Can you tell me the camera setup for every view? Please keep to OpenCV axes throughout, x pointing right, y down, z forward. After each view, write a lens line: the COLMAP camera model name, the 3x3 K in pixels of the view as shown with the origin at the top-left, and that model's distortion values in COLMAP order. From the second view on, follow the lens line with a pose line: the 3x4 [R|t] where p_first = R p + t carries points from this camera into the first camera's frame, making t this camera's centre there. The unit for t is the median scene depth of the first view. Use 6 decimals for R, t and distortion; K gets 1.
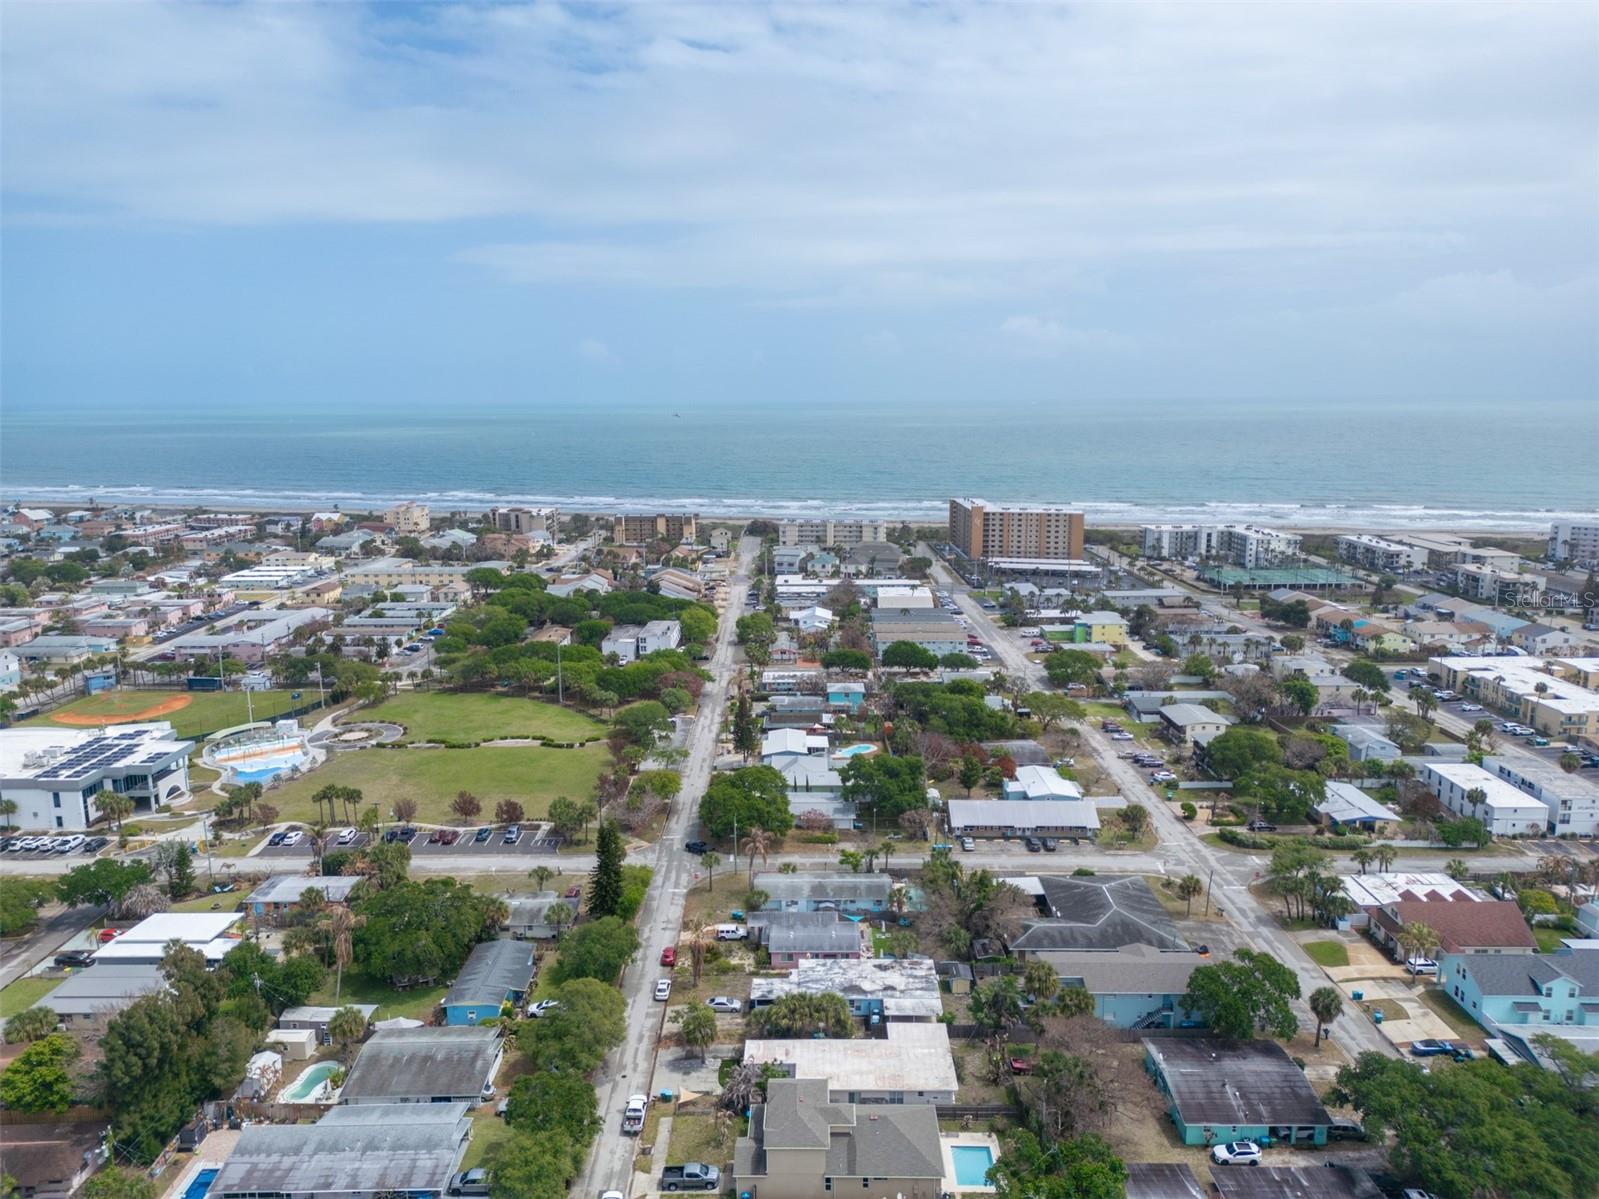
lens RADIAL K [[1095.4, 0, 799.5], [0, 1095.4, 599.5], [0, 0, 1]] dist [0.094217, -0.104799]
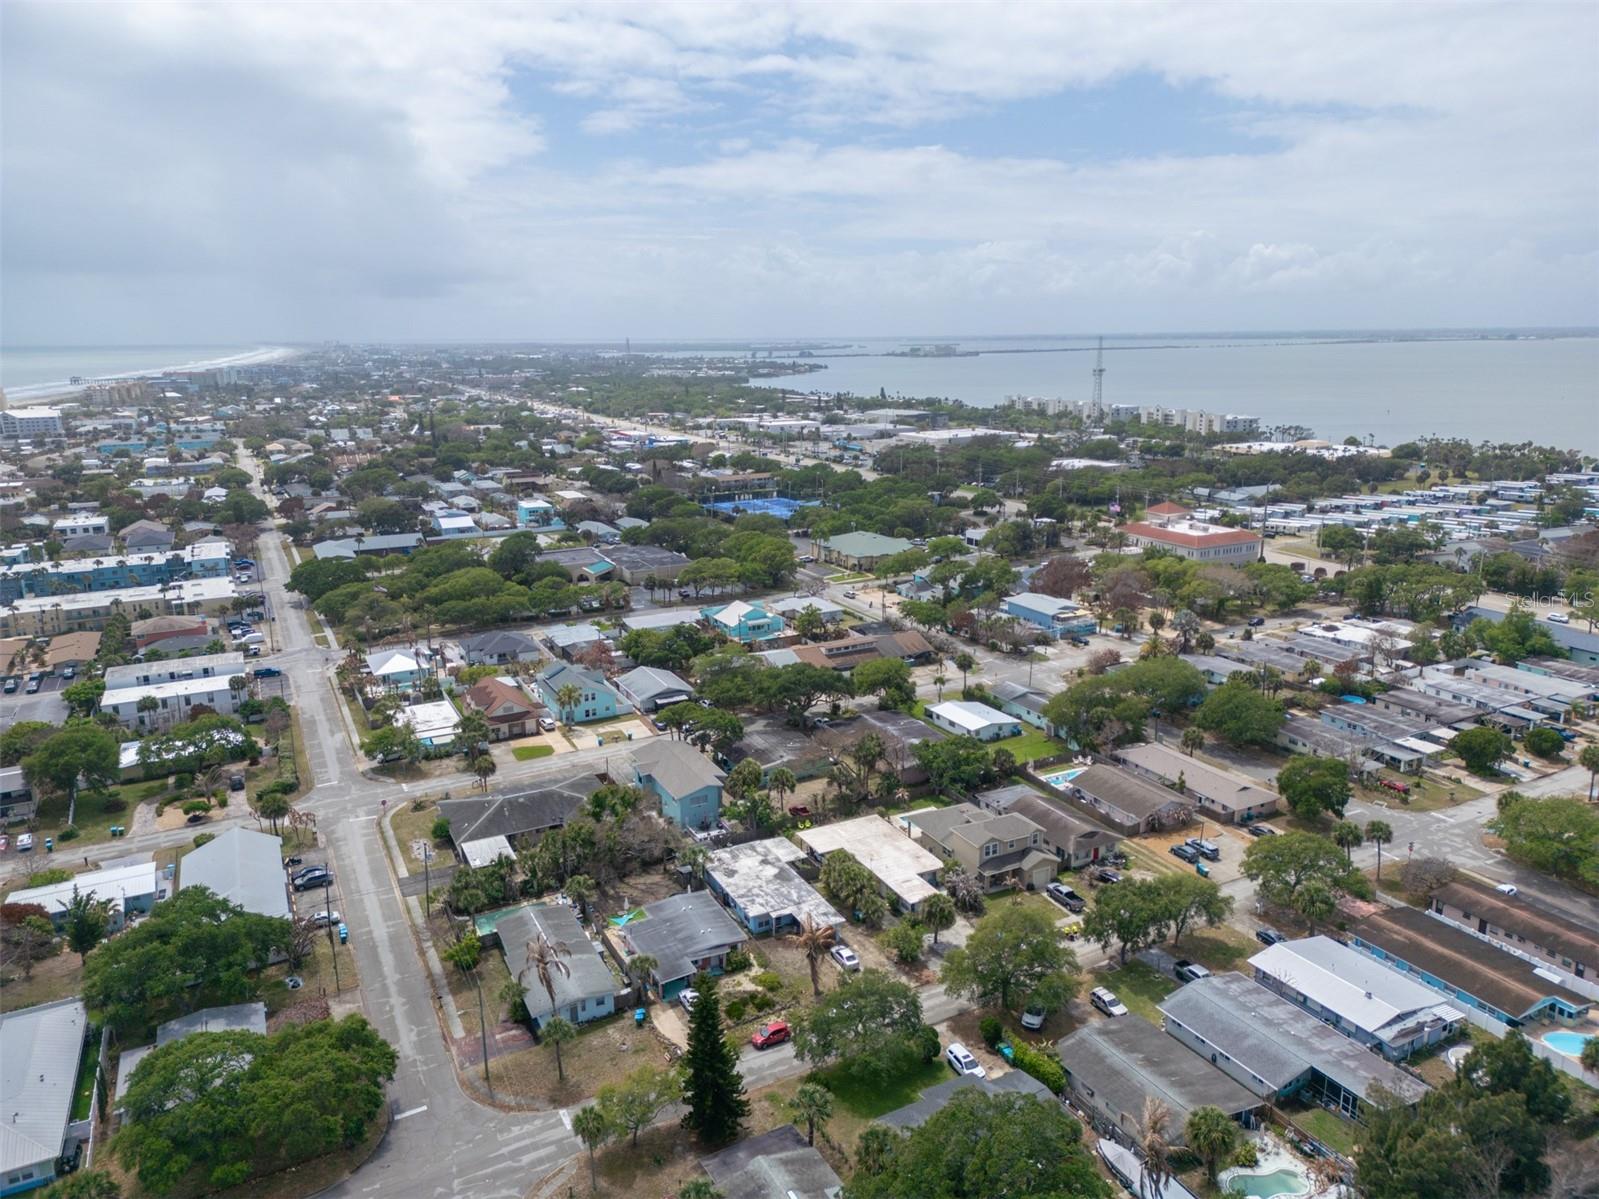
lens RADIAL K [[1095.4, 0, 799.5], [0, 1095.4, 599.5], [0, 0, 1]] dist [0.094217, -0.104799]
pose [[-0.463756, -0.192315, 0.864838, -0.515992], [0.173471, 0.937551, 0.301505, -0.119966], [-0.868814, 0.289849, -0.401434, 0.880373]]
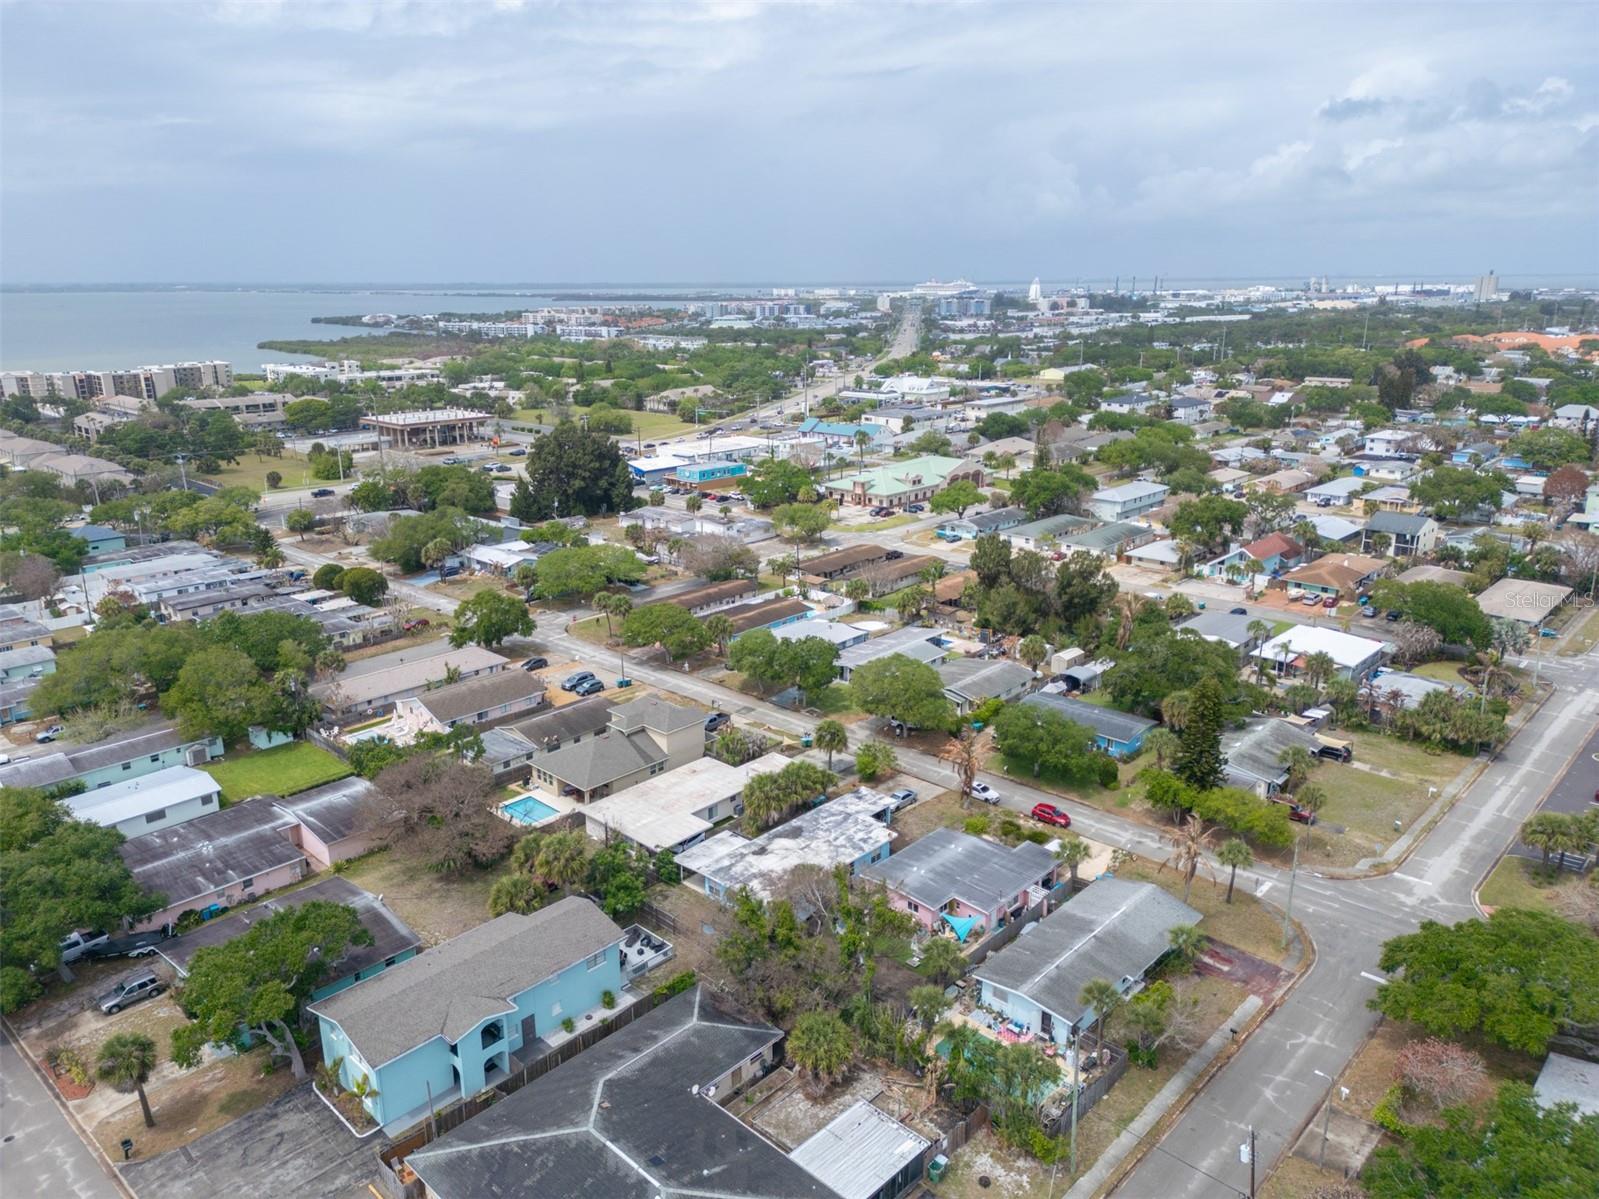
lens RADIAL K [[1095.4, 0, 799.5], [0, 1095.4, 599.5], [0, 0, 1]] dist [0.094217, -0.104799]
pose [[-0.684951, 0.211454, -0.697230, 0.366514], [-0.118654, 0.911809, 0.393096, -0.066726], [0.718862, 0.351981, -0.599455, 0.943032]]
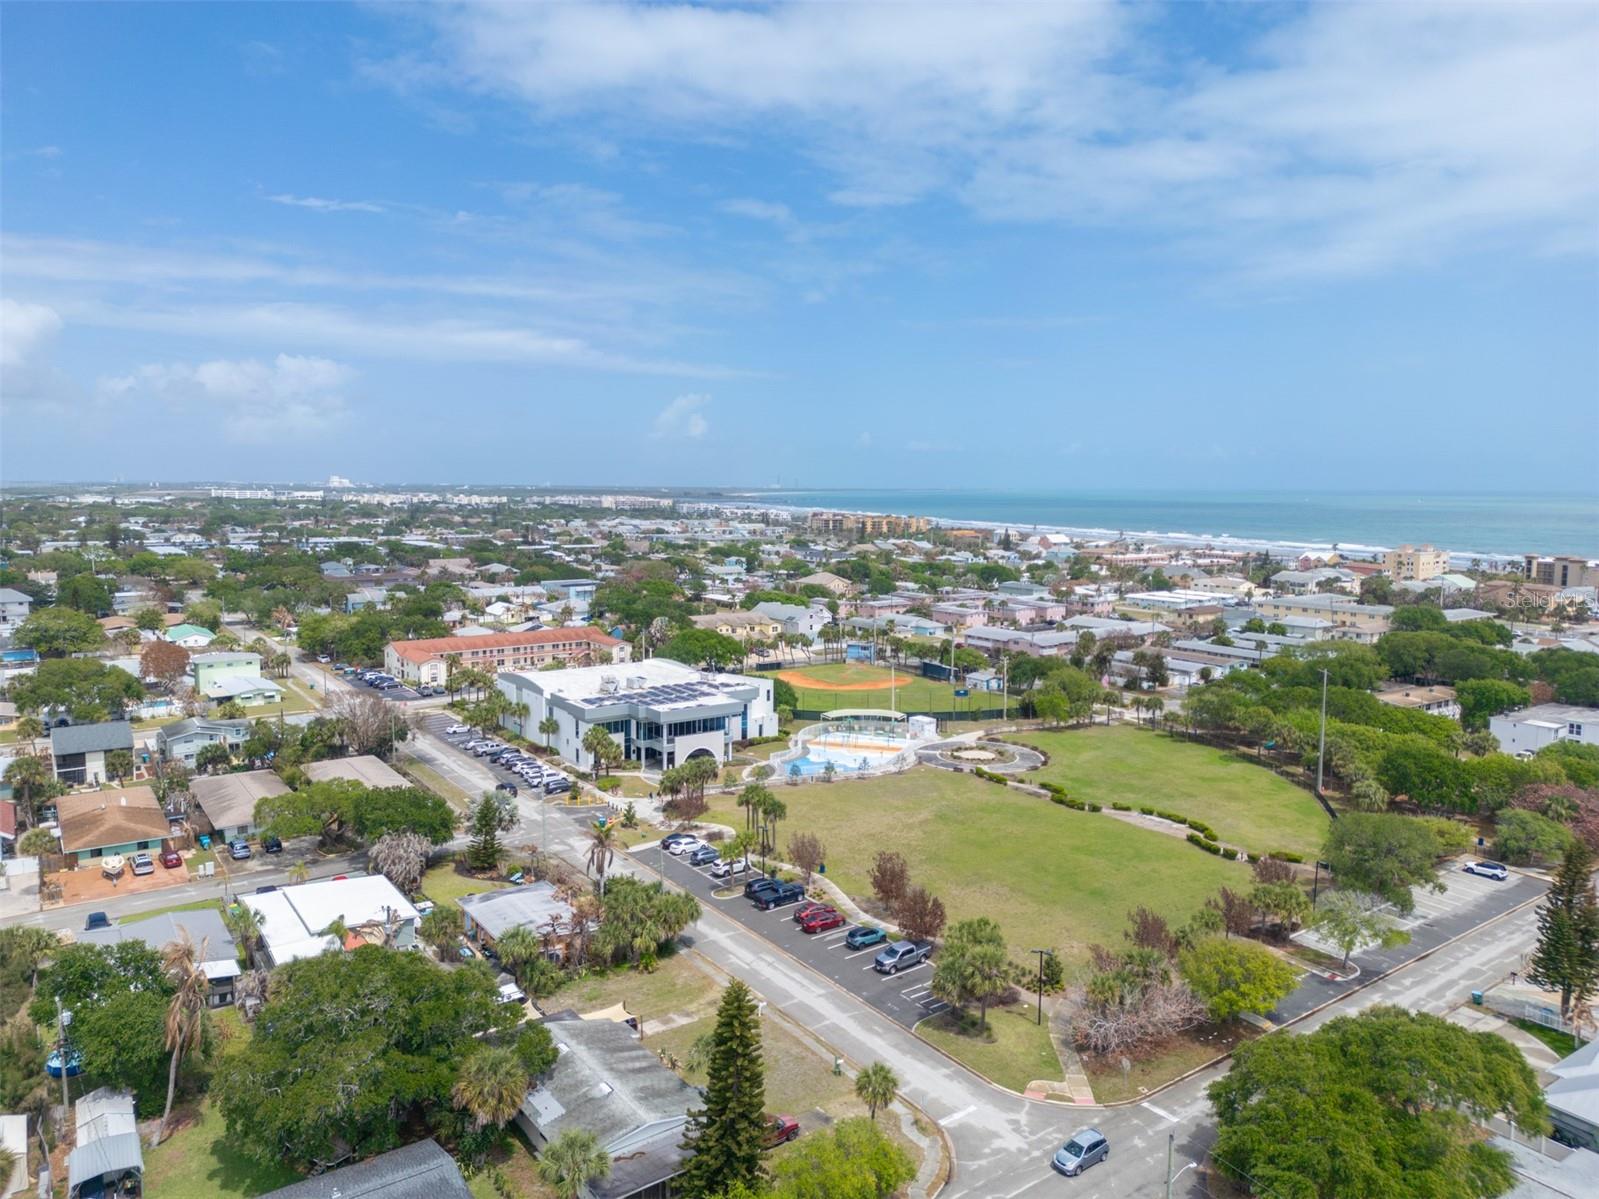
lens RADIAL K [[1095.4, 0, 799.5], [0, 1095.4, 599.5], [0, 0, 1]] dist [0.094217, -0.104799]
pose [[0.584783, 0.094593, -0.805656, 0.107857], [-0.152697, 0.988259, 0.005198, 0.048045], [0.796688, 0.119981, 0.592362, 0.602188]]
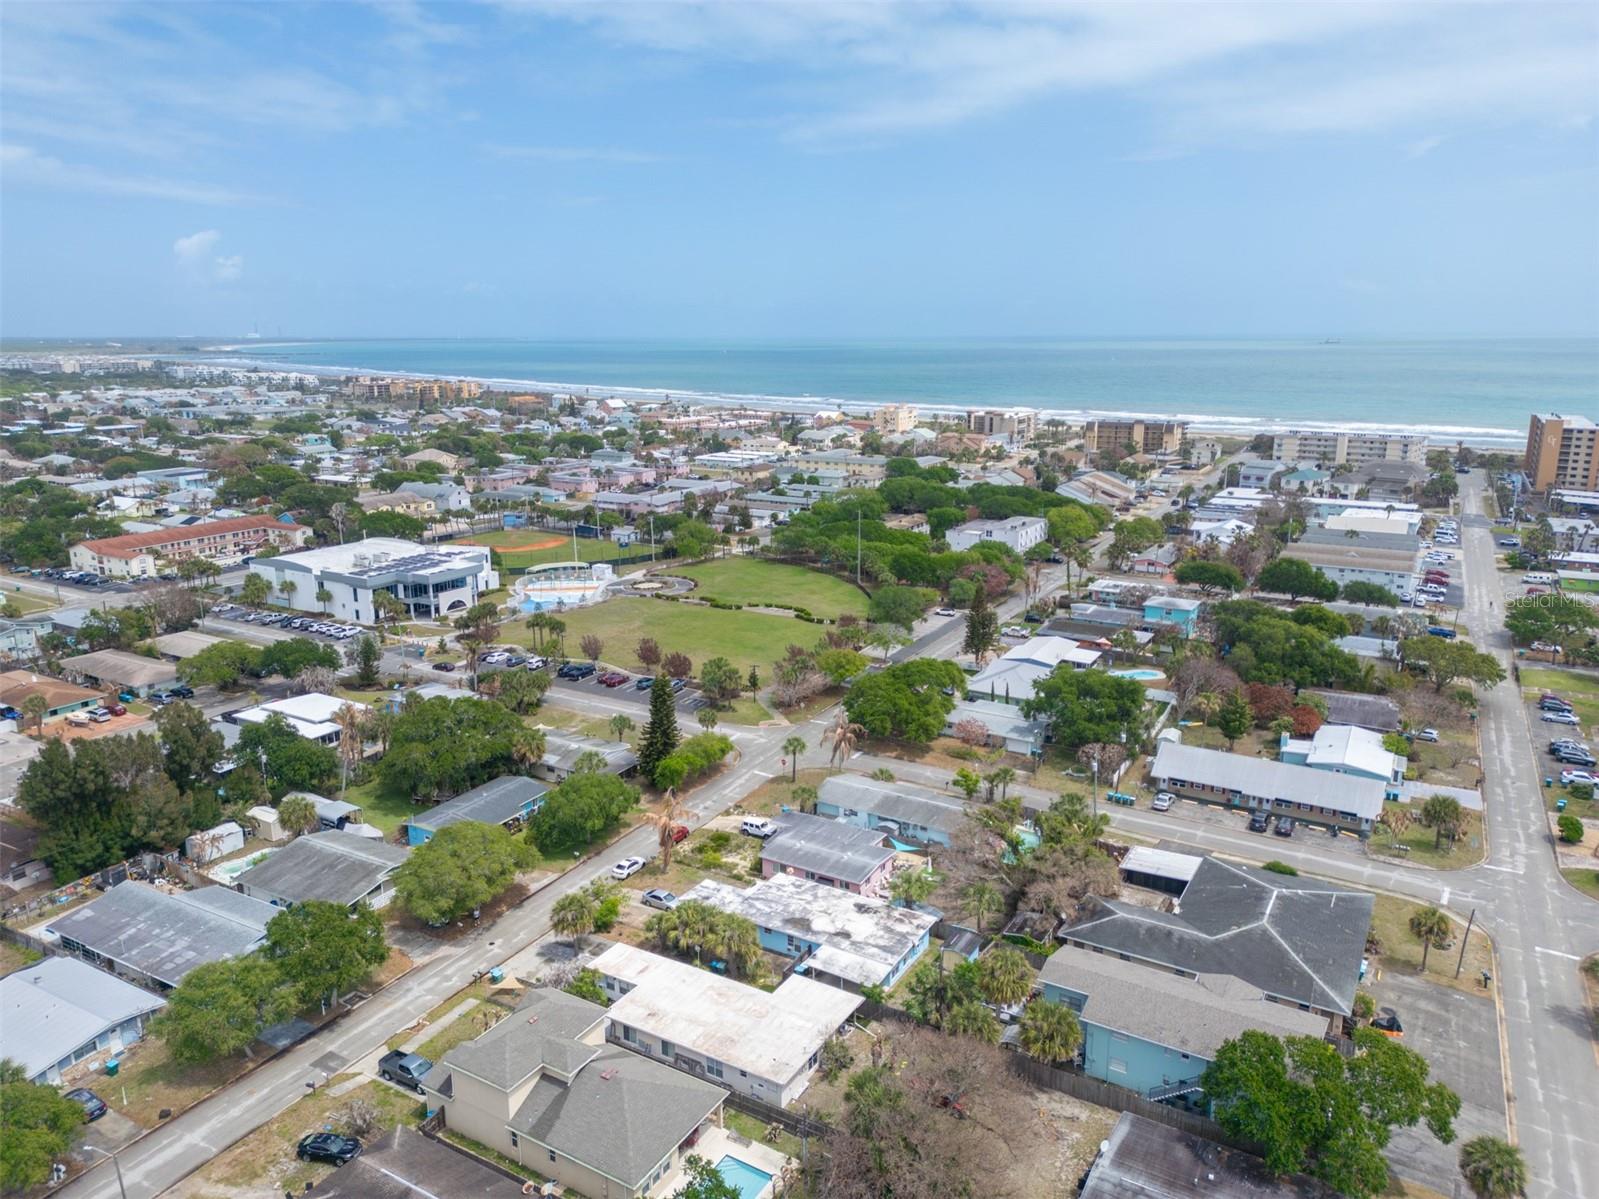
lens RADIAL K [[1095.4, 0, 799.5], [0, 1095.4, 599.5], [0, 0, 1]] dist [0.094217, -0.104799]
pose [[0.867001, 0.120440, -0.483532, 0.258942], [-0.090824, 0.992292, 0.084312, 0.046783], [0.489959, -0.029182, 0.871257, 0.234700]]
